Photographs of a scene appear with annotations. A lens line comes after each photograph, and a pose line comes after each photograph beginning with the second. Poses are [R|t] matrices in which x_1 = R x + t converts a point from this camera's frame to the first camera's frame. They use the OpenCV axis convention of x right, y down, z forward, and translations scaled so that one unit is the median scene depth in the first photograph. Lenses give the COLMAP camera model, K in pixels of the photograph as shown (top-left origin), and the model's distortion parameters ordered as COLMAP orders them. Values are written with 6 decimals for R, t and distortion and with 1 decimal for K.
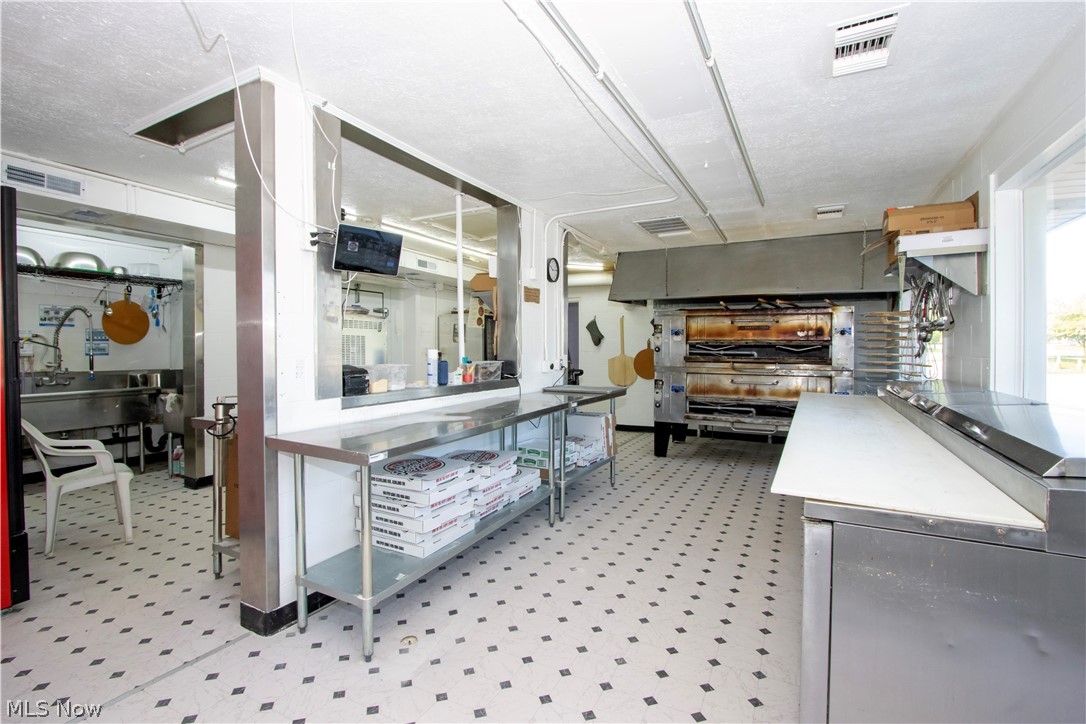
lens RADIAL K [[496.1, 0, 545.9], [0, 496.1, 365.2], [0, 0, 1]] dist [-0.018719, 0.000341]
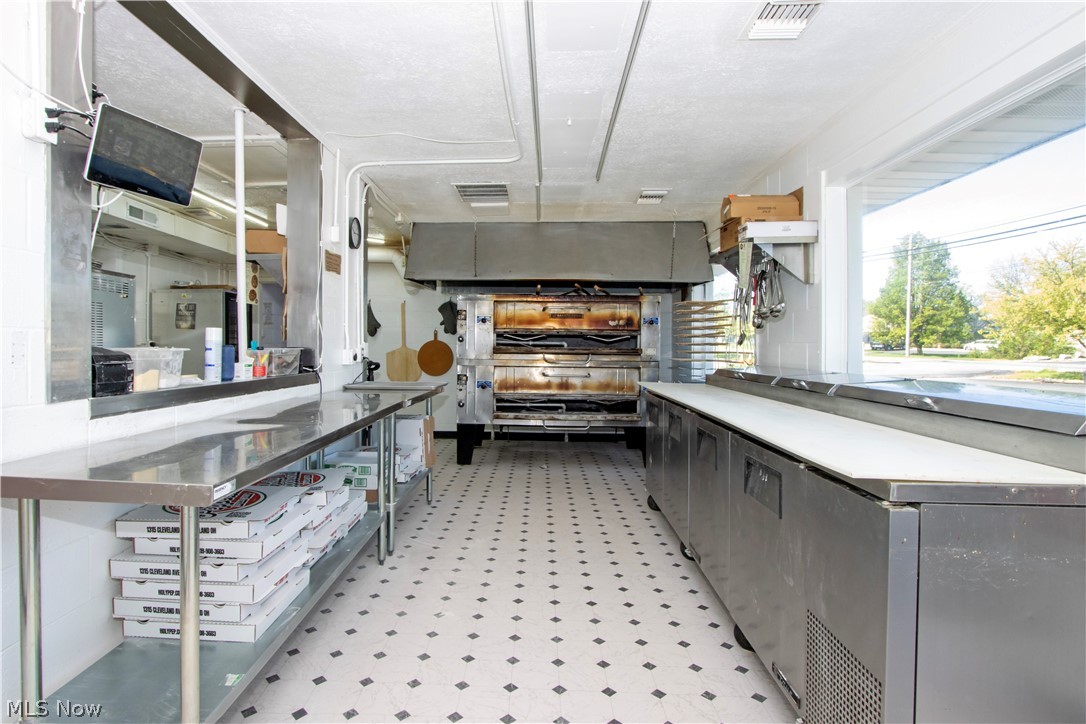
lens RADIAL K [[570.9, 0, 537.4], [0, 570.9, 356.1], [0, 0, 1]] dist [-0.021743, 0.004268]
pose [[0.909807, -0.004851, 0.415004, -0.129840], [0.009570, 0.999911, -0.009294, 0.015948], [-0.414922, 0.012427, 0.909772, 0.100585]]
